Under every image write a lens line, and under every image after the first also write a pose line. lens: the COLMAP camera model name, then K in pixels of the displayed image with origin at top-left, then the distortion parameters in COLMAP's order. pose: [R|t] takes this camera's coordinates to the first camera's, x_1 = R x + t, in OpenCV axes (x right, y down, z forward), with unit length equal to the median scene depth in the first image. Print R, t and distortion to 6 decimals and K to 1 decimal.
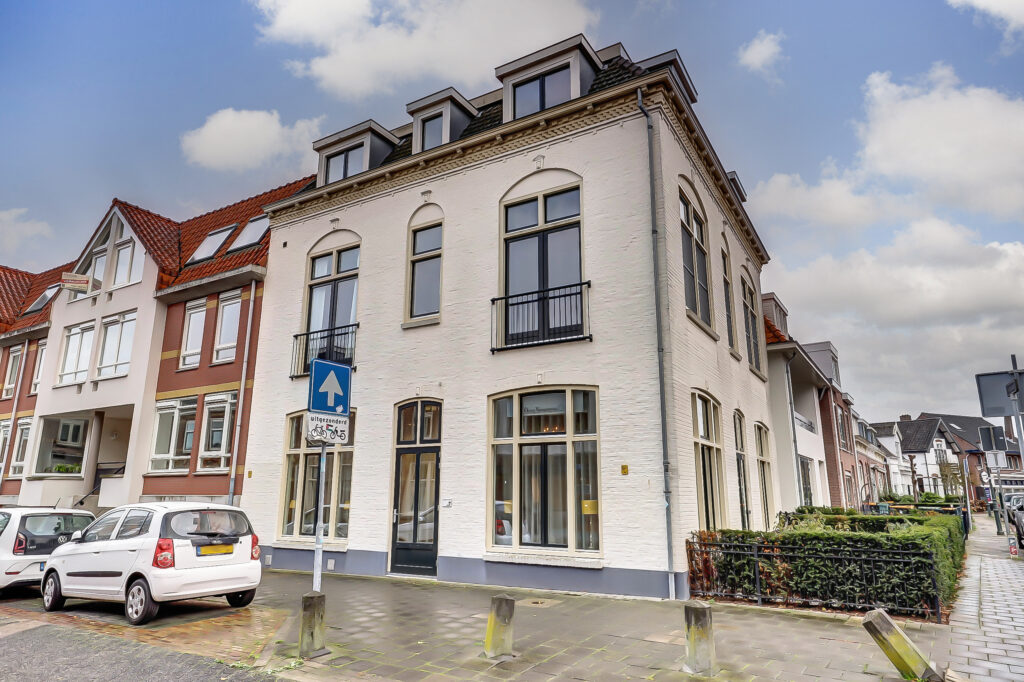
lens RADIAL K [[609.3, 0, 516.8], [0, 609.3, 342.1], [0, 0, 1]] dist [-0.010543, 0.001941]
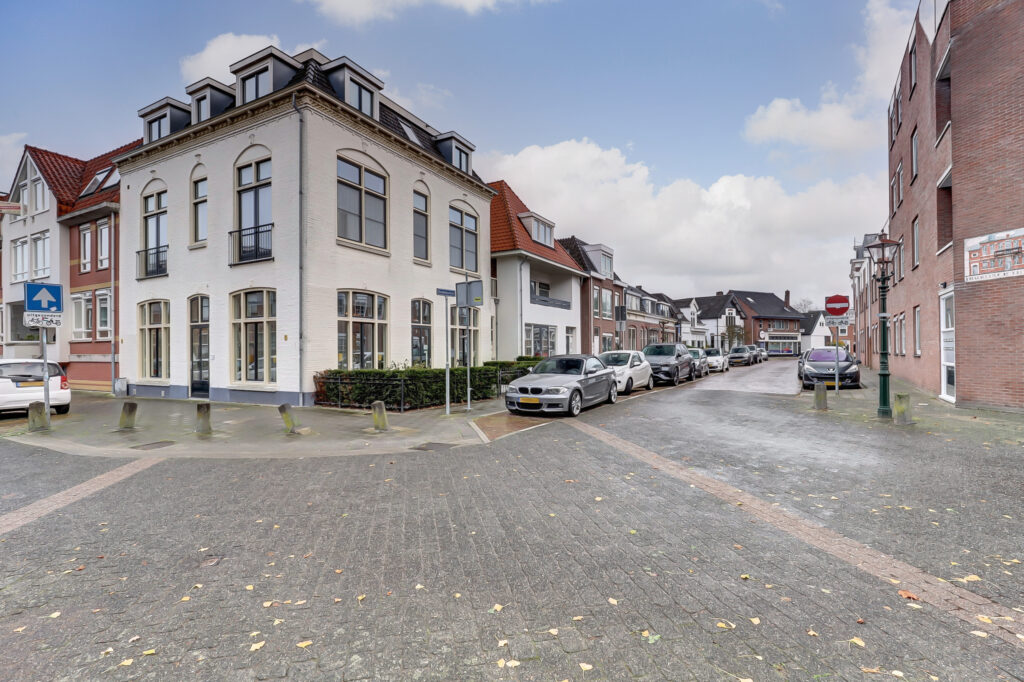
lens RADIAL K [[519.9, 0, 511.3], [0, 519.9, 347.5], [0, 0, 1]] dist [-0.027990, 0.001998]
pose [[0.999814, -0.009660, 0.016691, 0.515392], [0.005446, 0.971705, 0.236134, -0.070810], [-0.018500, -0.235999, 0.971577, -0.297498]]
